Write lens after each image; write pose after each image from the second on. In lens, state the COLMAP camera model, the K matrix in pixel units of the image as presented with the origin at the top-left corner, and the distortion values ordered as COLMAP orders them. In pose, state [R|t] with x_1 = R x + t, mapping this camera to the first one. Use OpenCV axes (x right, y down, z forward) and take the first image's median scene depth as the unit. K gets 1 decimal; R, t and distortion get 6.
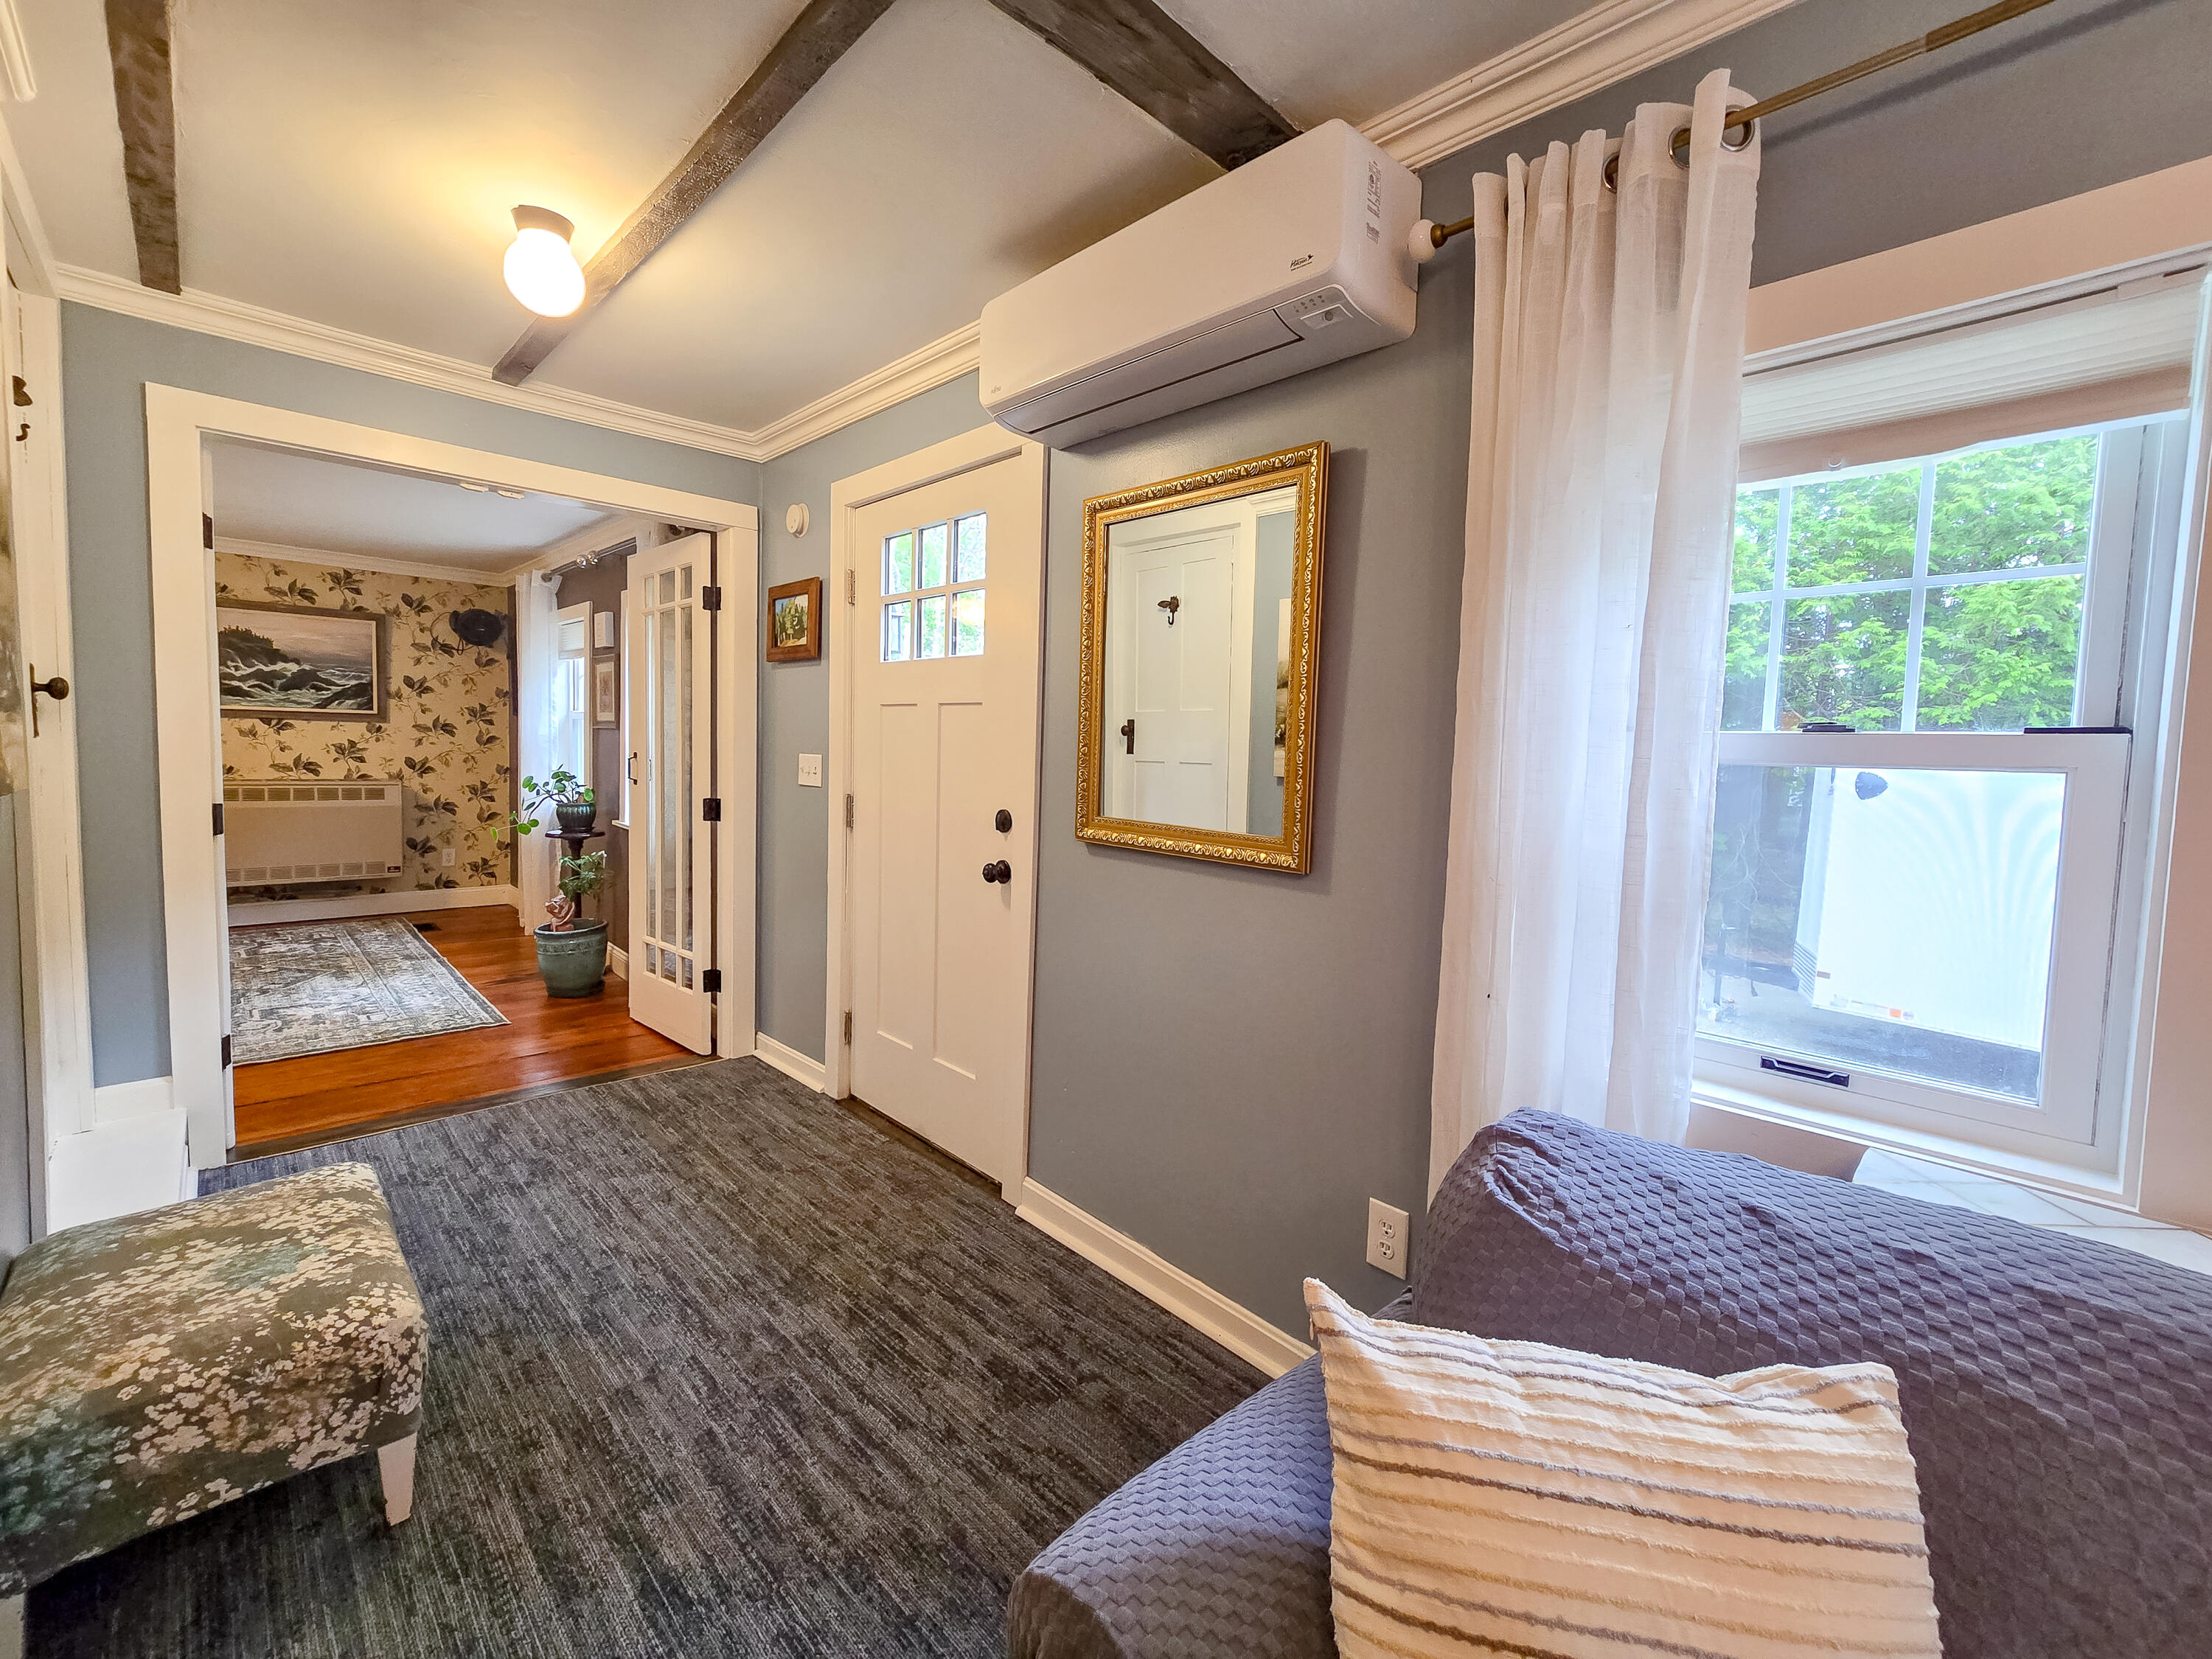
lens RADIAL K [[915.9, 0, 1123.0], [0, 915.9, 799.9], [0, 0, 1]] dist [-0.002817, 0.001408]
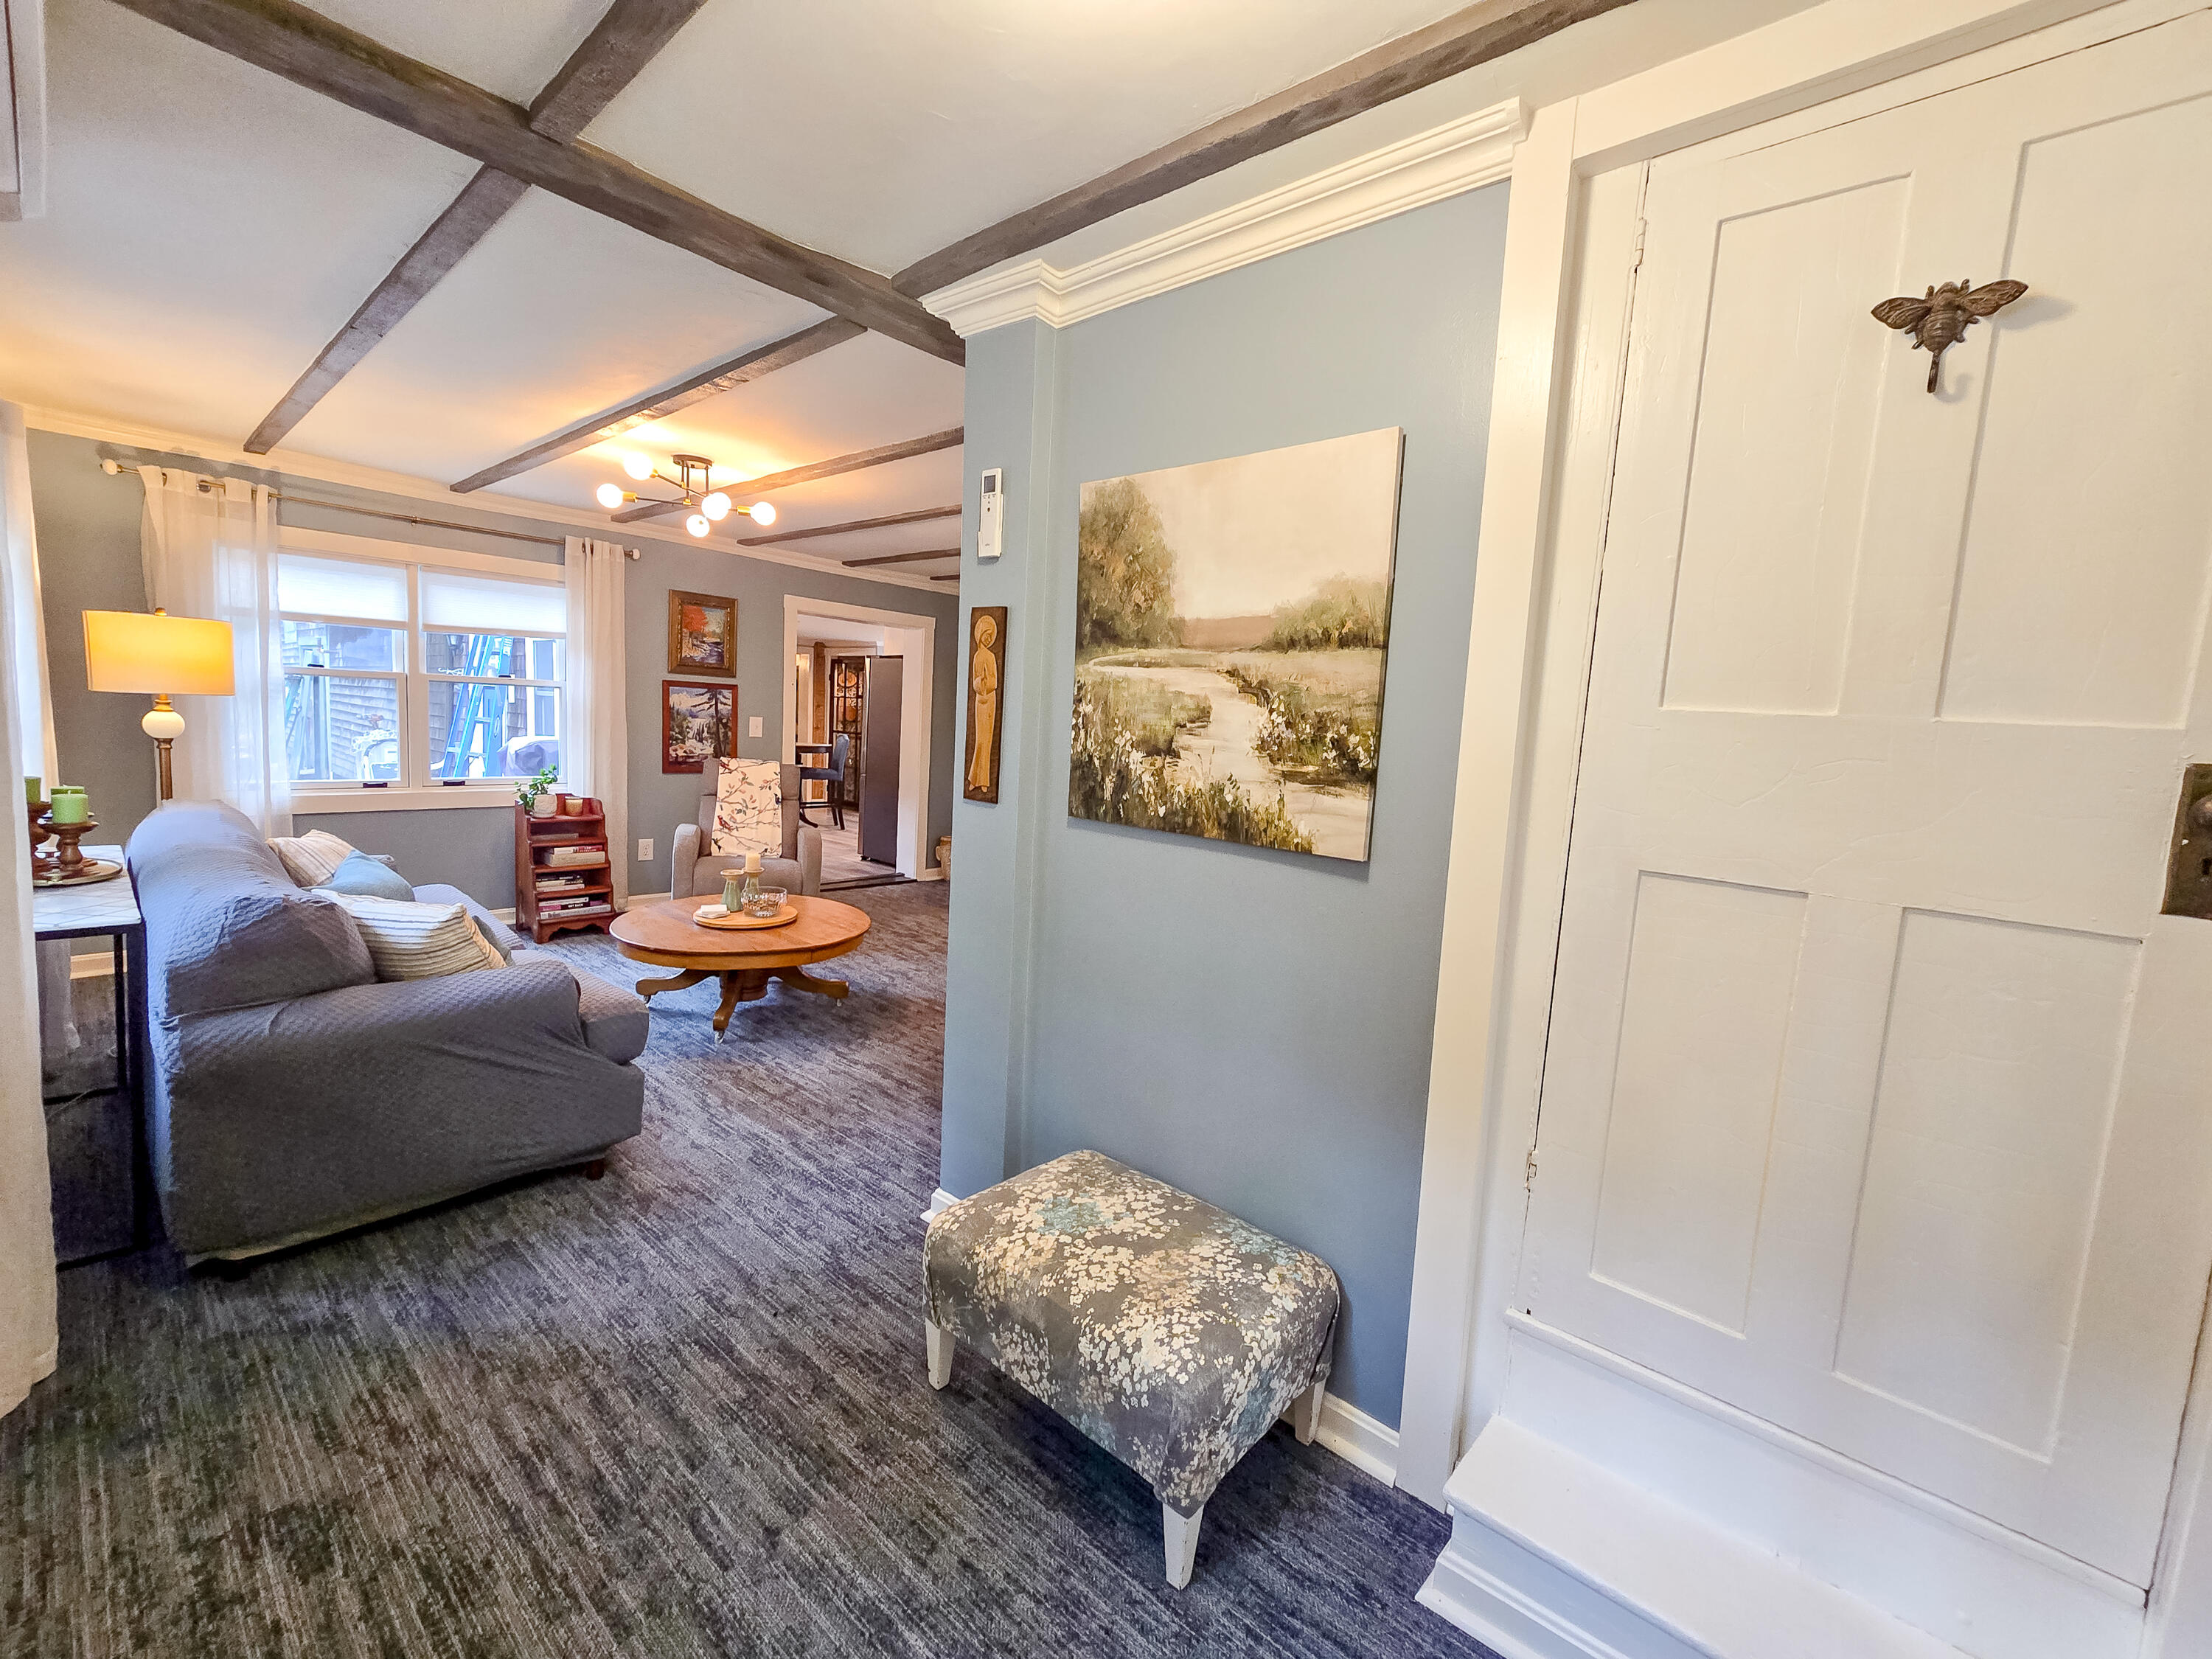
lens RADIAL K [[915.9, 0, 1128.0], [0, 915.9, 802.1], [0, 0, 1]] dist [-0.002817, 0.001408]
pose [[-0.993388, -0.075792, -0.086229, -0.450596], [-0.087955, 0.985166, 0.147352, -0.115555], [0.073782, 0.153962, -0.985318, 1.098288]]
